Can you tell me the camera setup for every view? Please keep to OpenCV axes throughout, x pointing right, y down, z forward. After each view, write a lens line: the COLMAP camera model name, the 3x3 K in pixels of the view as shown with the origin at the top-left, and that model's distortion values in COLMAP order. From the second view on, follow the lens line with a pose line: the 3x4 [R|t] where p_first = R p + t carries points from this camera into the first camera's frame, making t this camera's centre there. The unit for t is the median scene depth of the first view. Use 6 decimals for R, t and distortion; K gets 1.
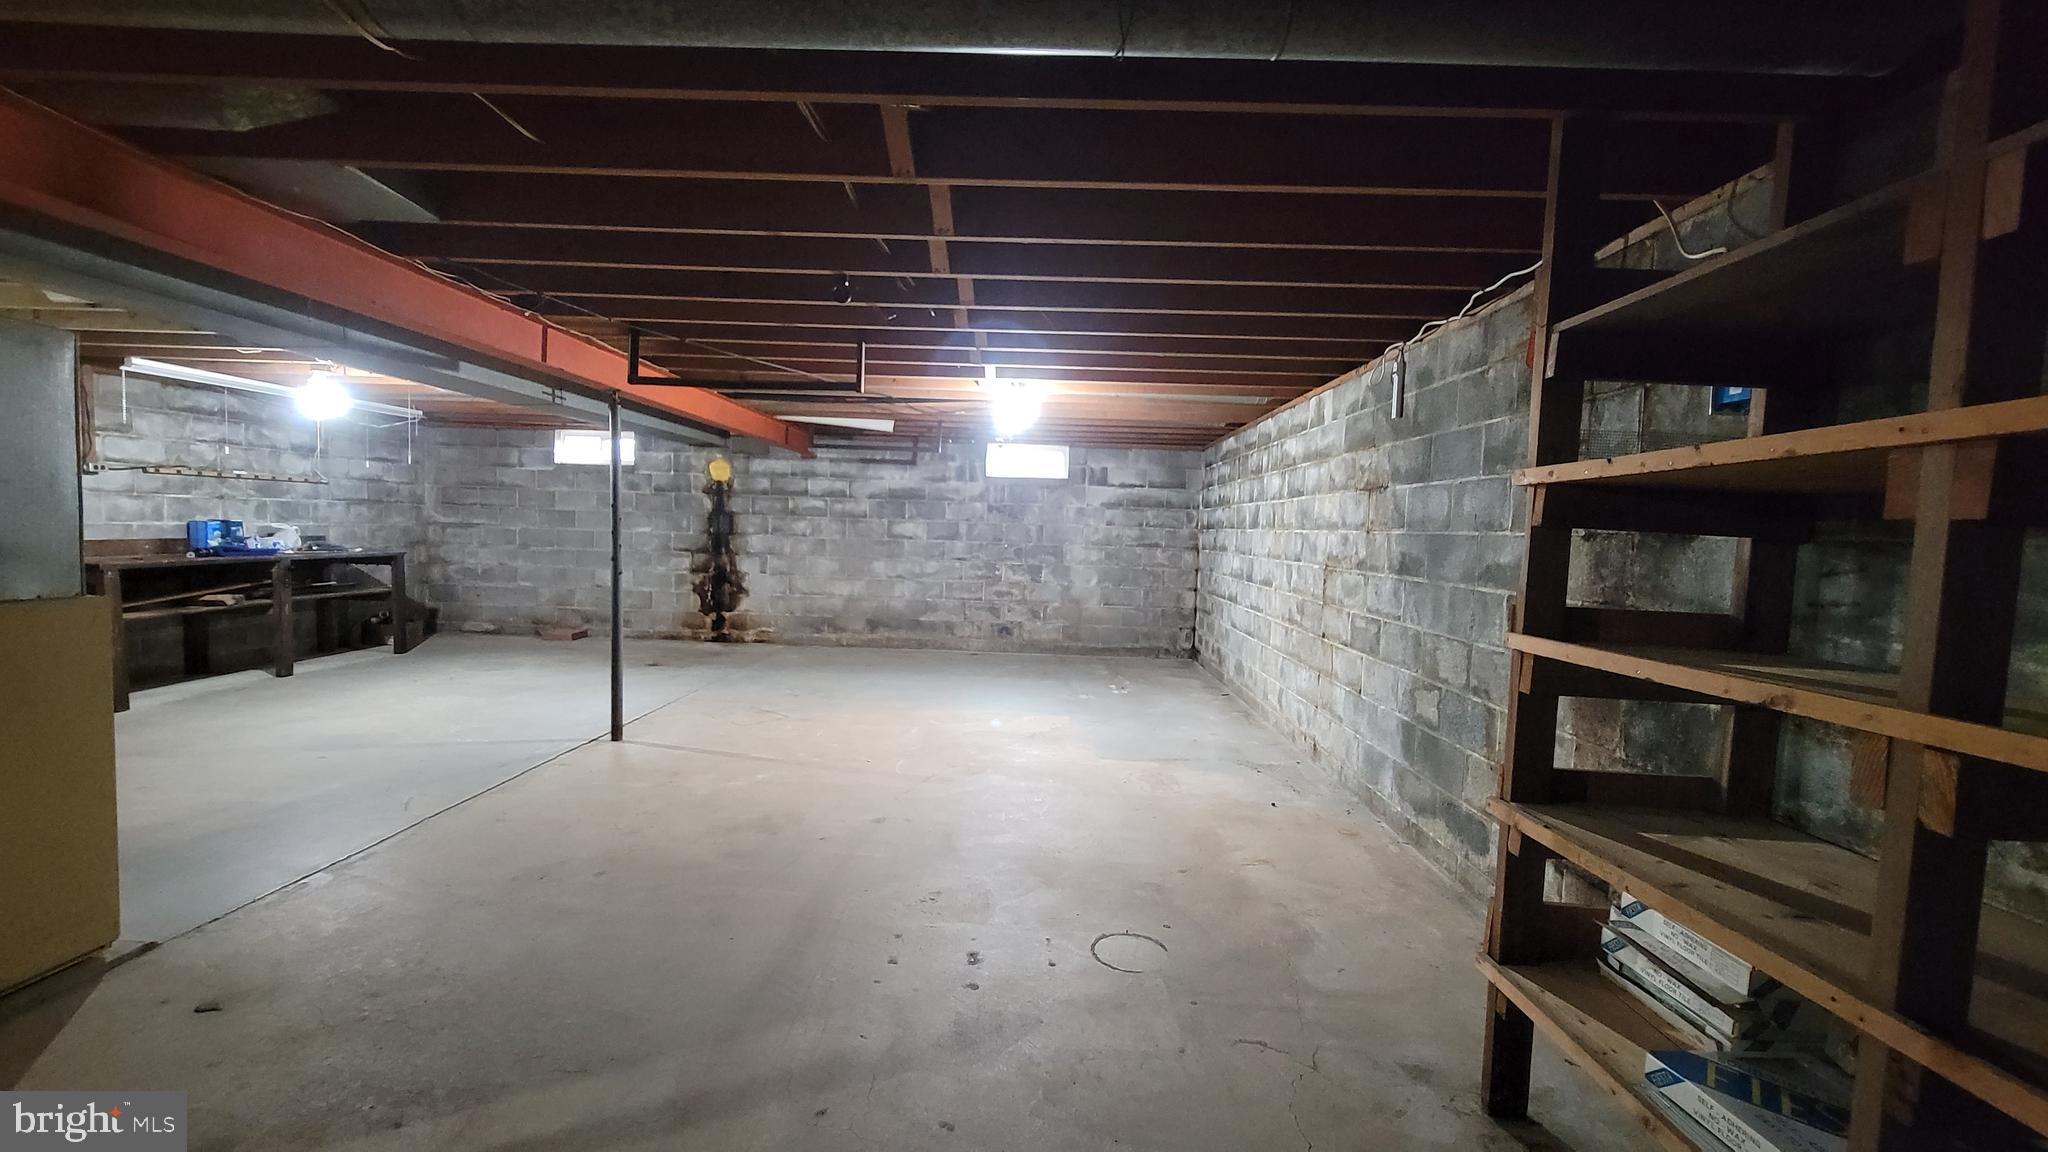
lens RADIAL K [[840.3, 0, 1014.7], [0, 840.3, 578.5], [0, 0, 1]] dist [-0.001473, -0.000020]
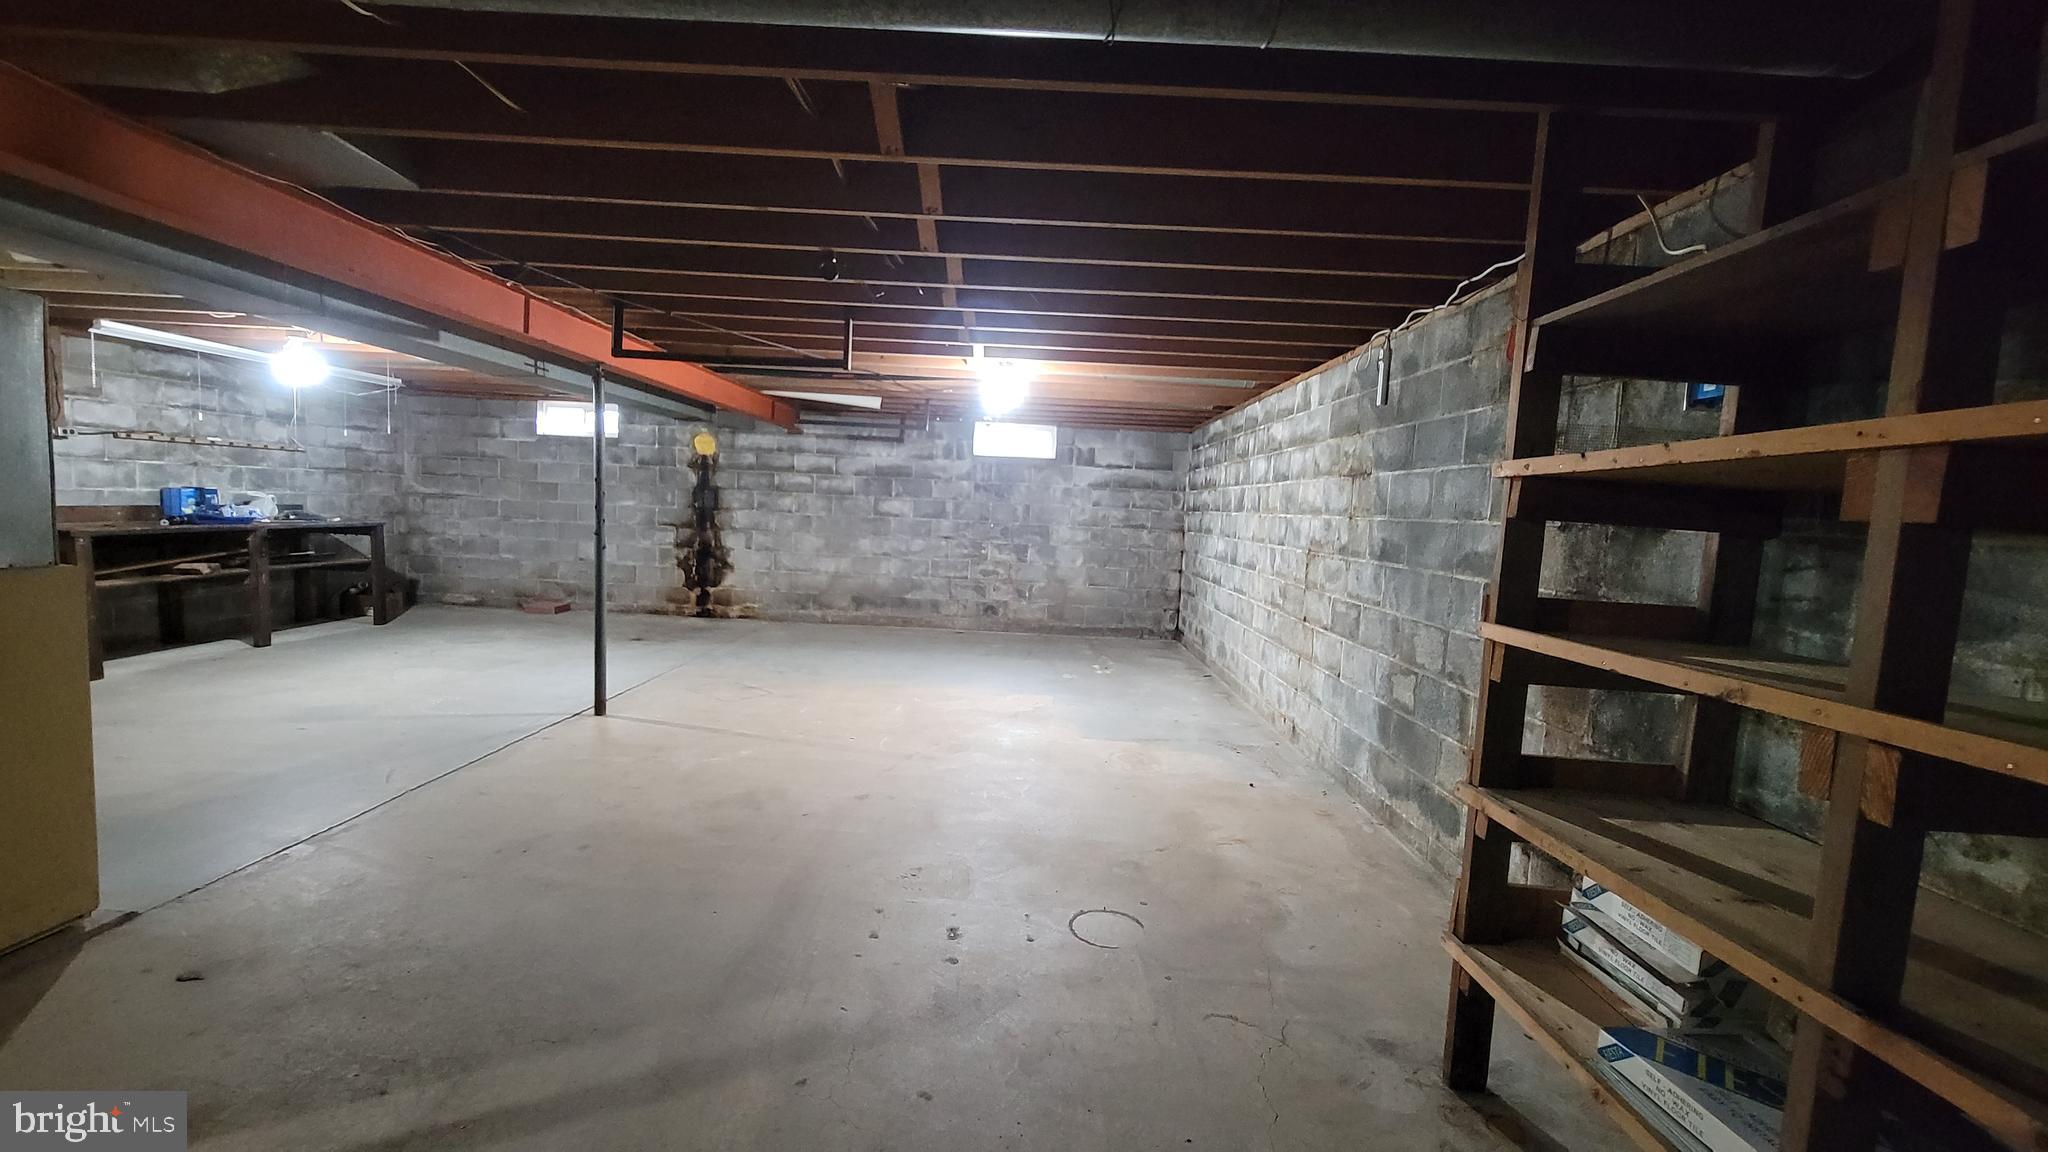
lens RADIAL K [[840.3, 0, 1014.9], [0, 840.3, 578.9], [0, 0, 1]] dist [-0.001473, -0.000020]
pose [[0.999769, 0.013703, 0.016554, 0.001656], [-0.014139, 0.999547, 0.026554, -0.003015], [-0.016182, -0.026782, 0.999510, -0.003954]]
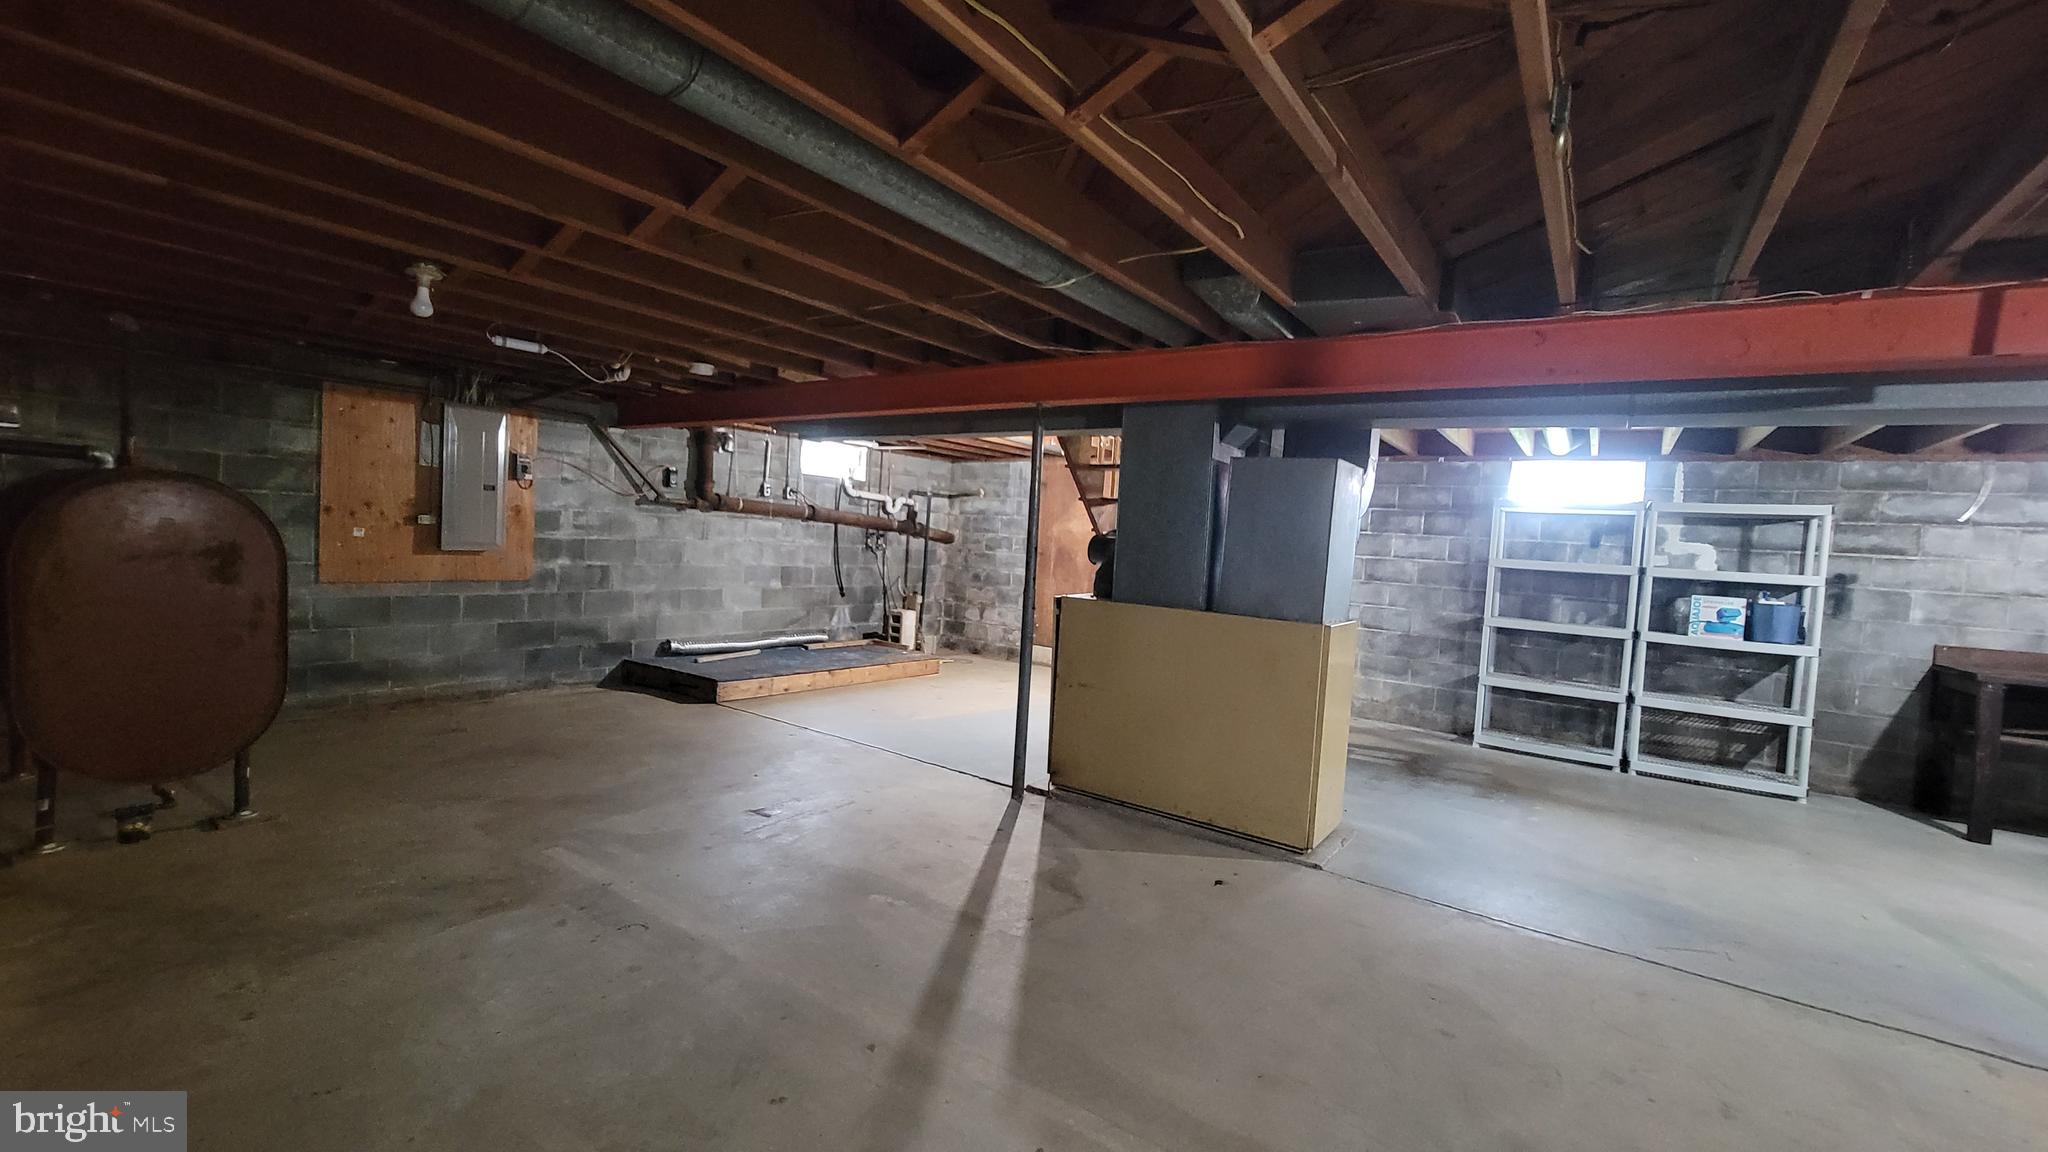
lens RADIAL K [[840.3, 0, 1013.3], [0, 840.3, 577.0], [0, 0, 1]] dist [-0.001473, -0.000020]
pose [[-0.556594, -0.020496, -0.830532, 0.294417], [-0.131616, 0.989246, 0.063791, -0.050858], [0.820293, 0.144817, -0.553306, 0.784116]]
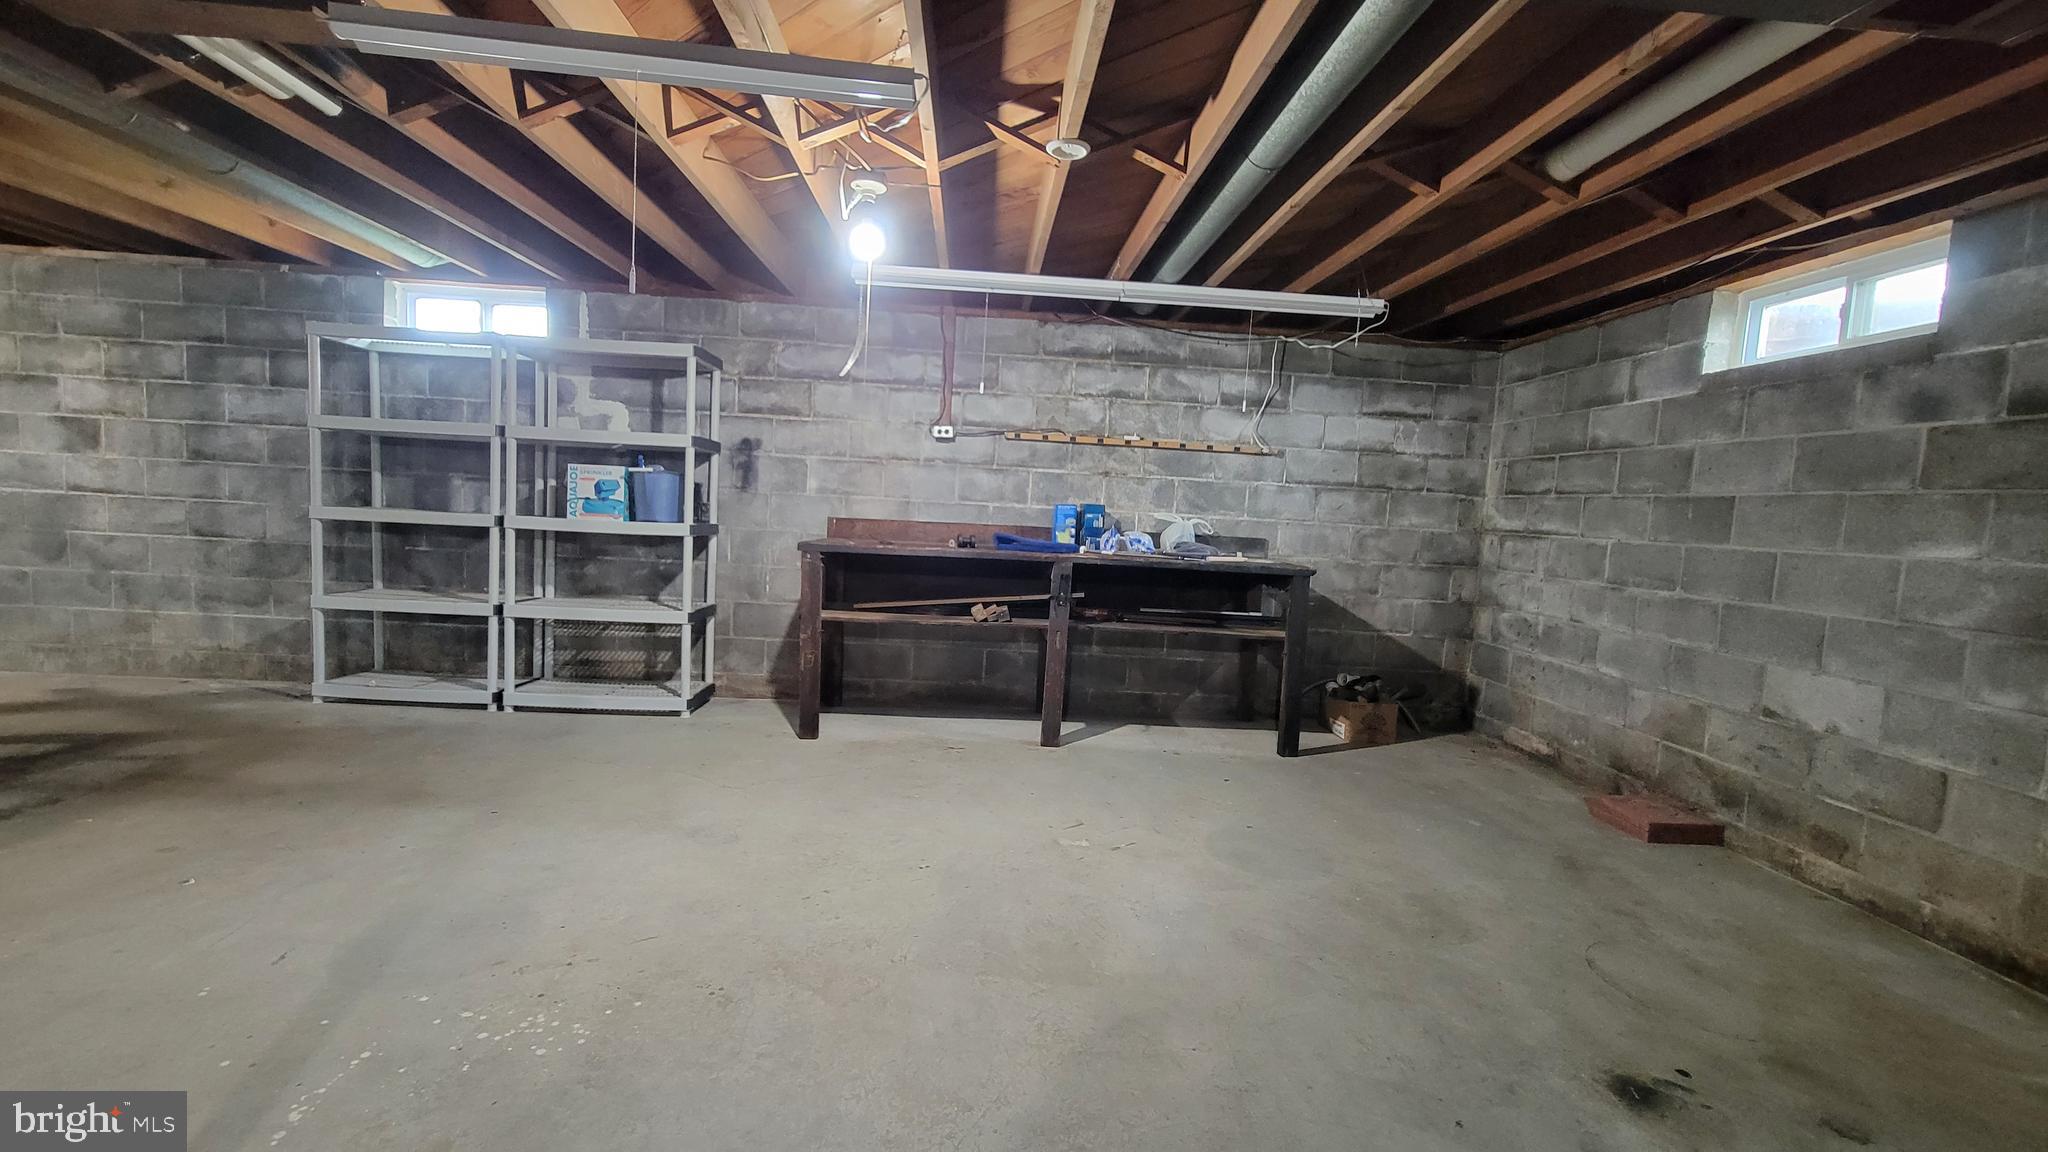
lens RADIAL K [[840.3, 0, 1020.0], [0, 840.3, 575.7], [0, 0, 1]] dist [-0.001473, -0.000020]
pose [[0.072804, 0.054980, -0.995830, -0.377586], [-0.117560, 0.991992, 0.046173, -0.056568], [0.990393, 0.113708, 0.078685, 1.406503]]
